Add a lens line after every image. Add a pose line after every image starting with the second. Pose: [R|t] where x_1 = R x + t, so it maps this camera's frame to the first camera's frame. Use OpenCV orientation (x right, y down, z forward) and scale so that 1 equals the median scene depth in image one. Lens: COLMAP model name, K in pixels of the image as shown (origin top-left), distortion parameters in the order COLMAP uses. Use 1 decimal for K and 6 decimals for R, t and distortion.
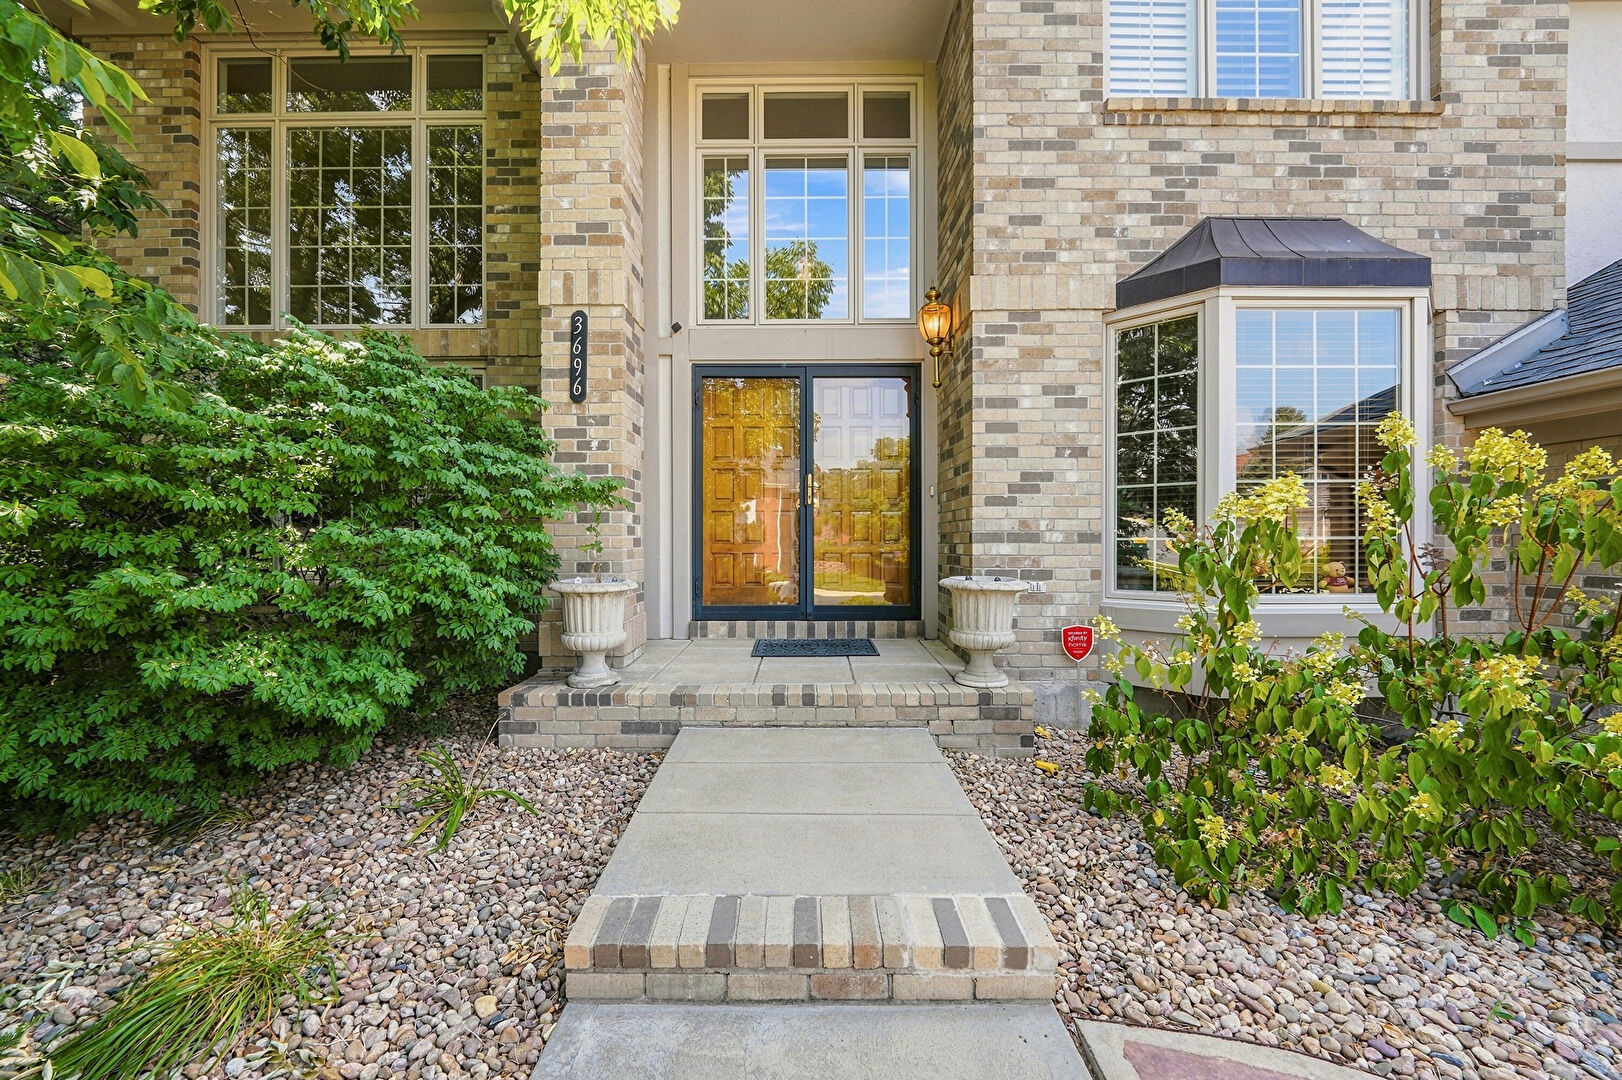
lens RADIAL K [[652.7, 0, 804.4], [0, 652.7, 548.0], [0, 0, 1]] dist [-0.011274, -0.000429]
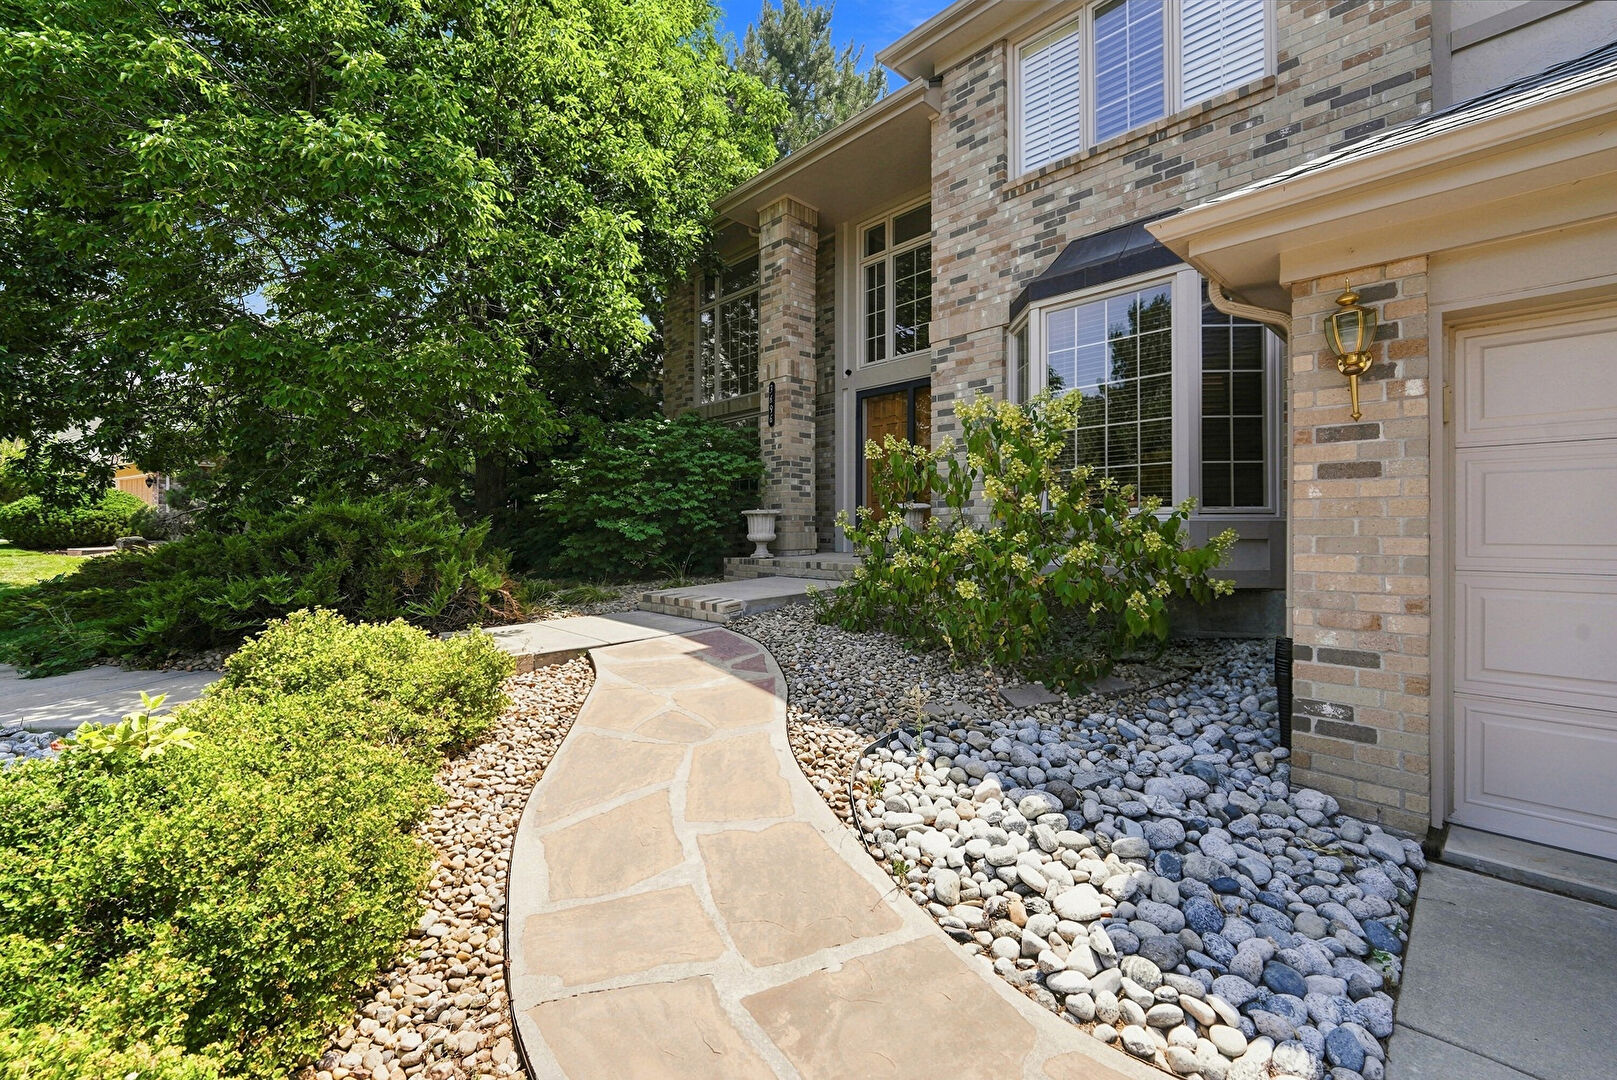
lens RADIAL K [[659.5, 0, 803.6], [0, 659.5, 535.2], [0, 0, 1]] dist [-0.001326, -0.008593]
pose [[0.698150, 0.005092, -0.715934, 1.229966], [-0.011455, 0.999926, -0.004059, 0.129779], [0.715860, 0.011035, 0.698156, -0.385552]]
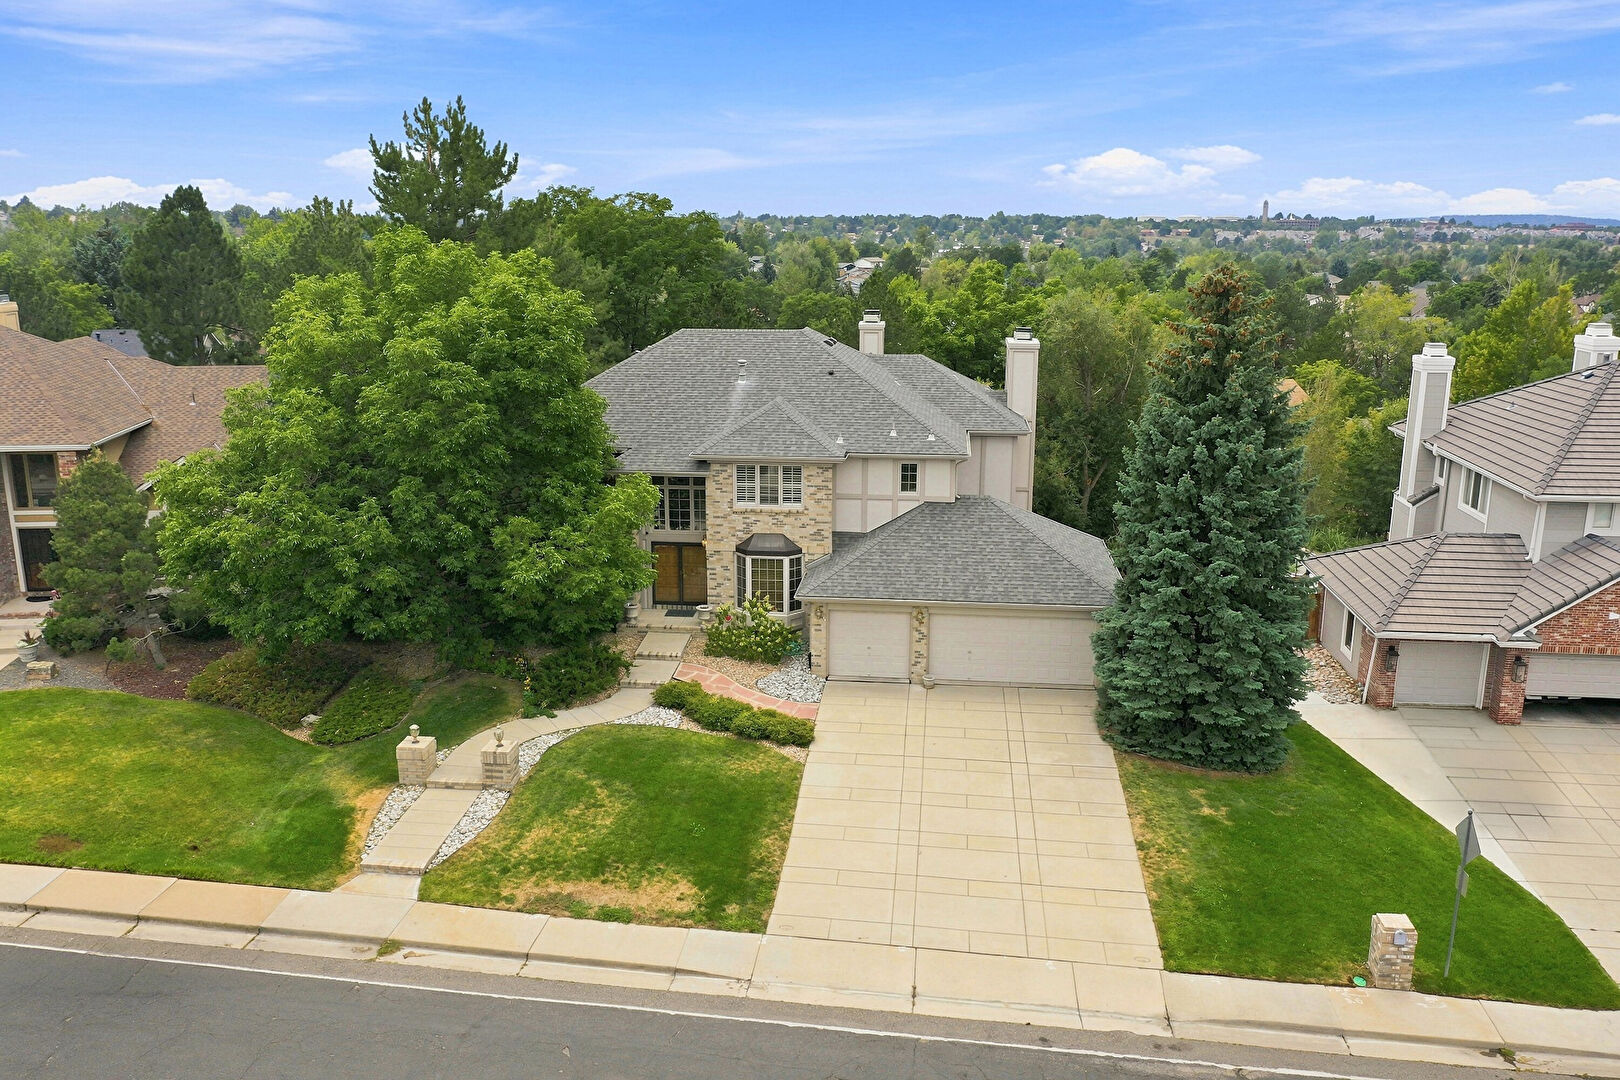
lens RADIAL K [[1272.5, 0, 810.0], [0, 1272.5, 540.0], [0, 0, 1]] dist [-0.012490, -0.004678]
pose [[0.994991, 0.027213, -0.096186, 1.926560], [-0.004507, 0.973466, 0.228786, -2.602383], [0.099860, -0.227207, 0.968713, -8.038116]]
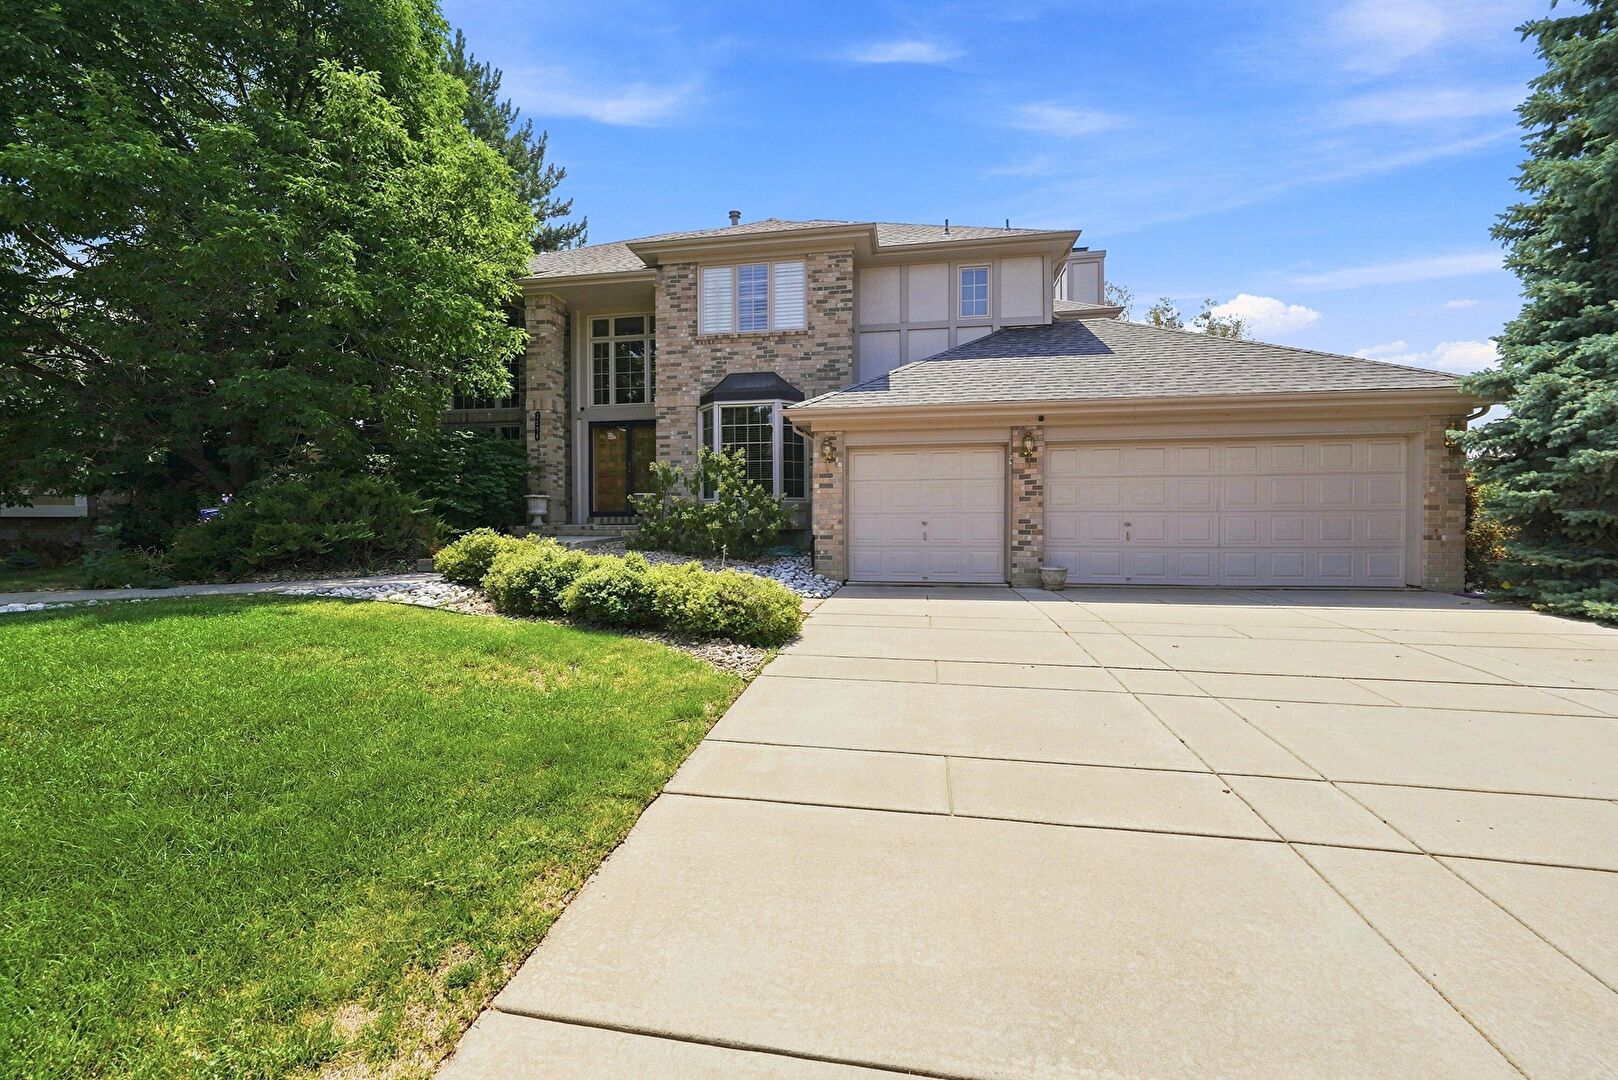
lens RADIAL K [[655.6, 0, 800.7], [0, 655.6, 543.7], [0, 0, 1]] dist [-0.001037, -0.000216]
pose [[0.986003, 0.003341, -0.166696, 1.451157], [-0.002049, 0.999967, 0.007920, 0.250414], [0.166717, -0.007468, 0.985976, -1.935537]]
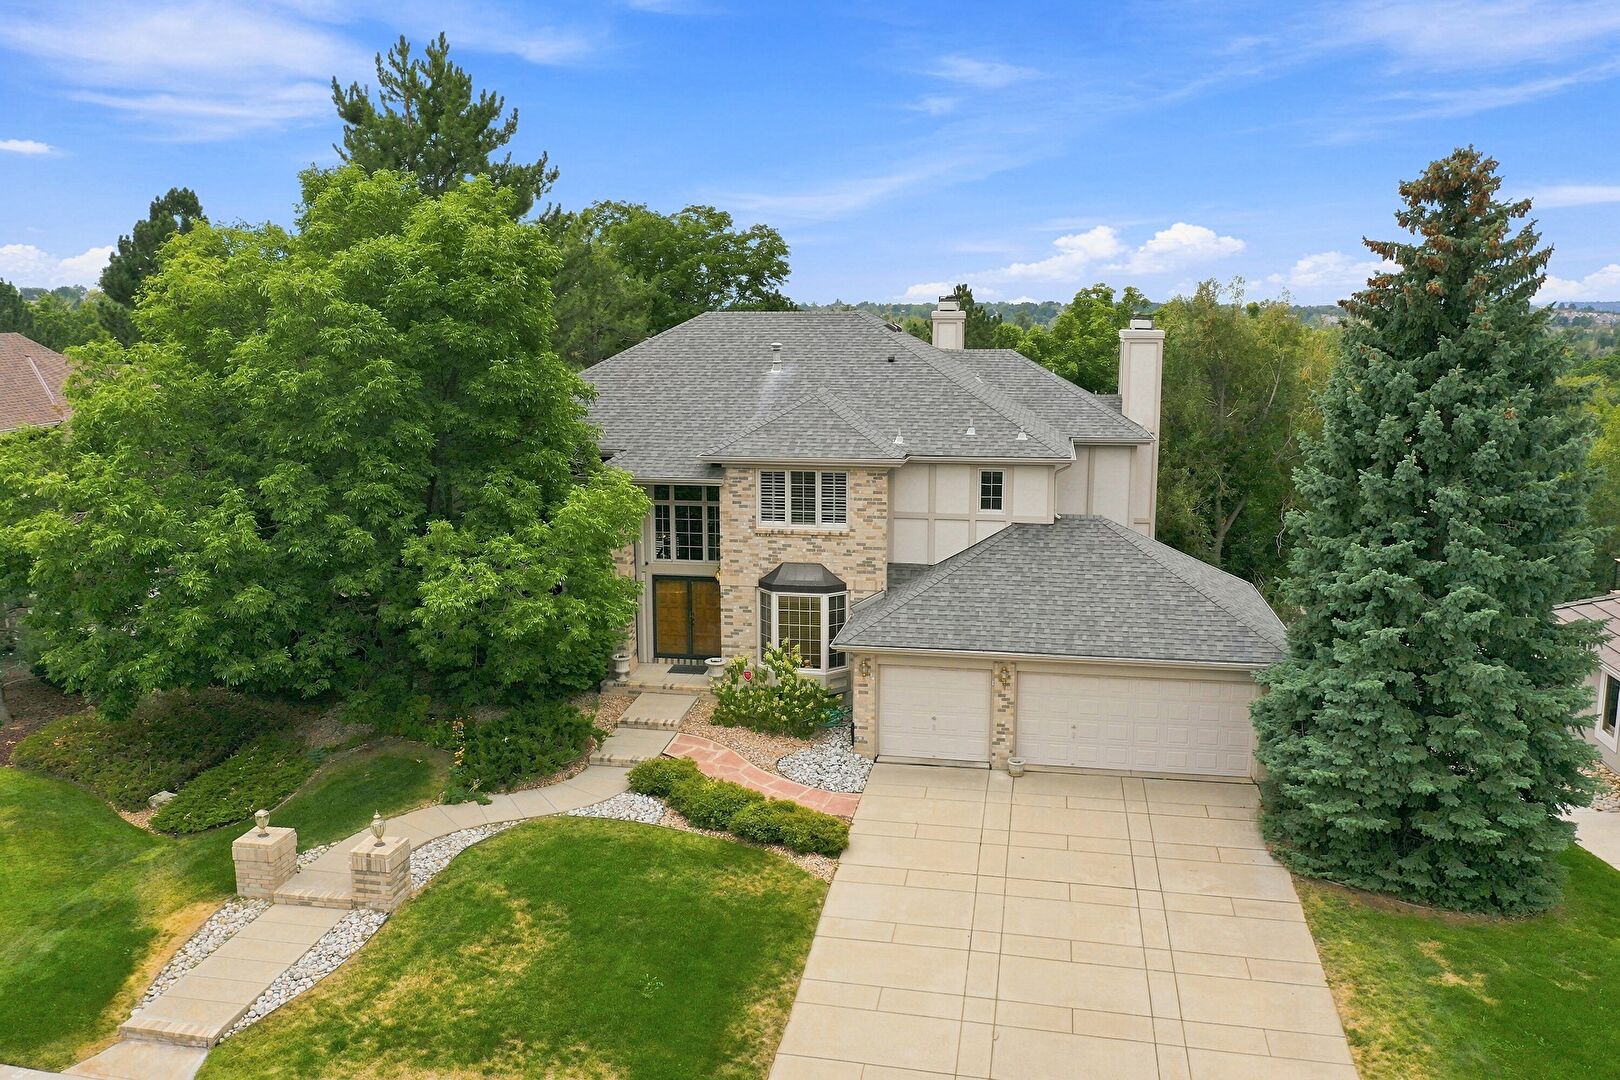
lens RADIAL K [[1272.5, 0, 810.0], [0, 1272.5, 540.0], [0, 0, 1]] dist [-0.012490, -0.004678]
pose [[0.984448, 0.030648, -0.172980, 1.973536], [-0.002240, 0.986774, 0.162087, -1.768051], [0.175660, -0.159179, 0.971497, -5.776254]]
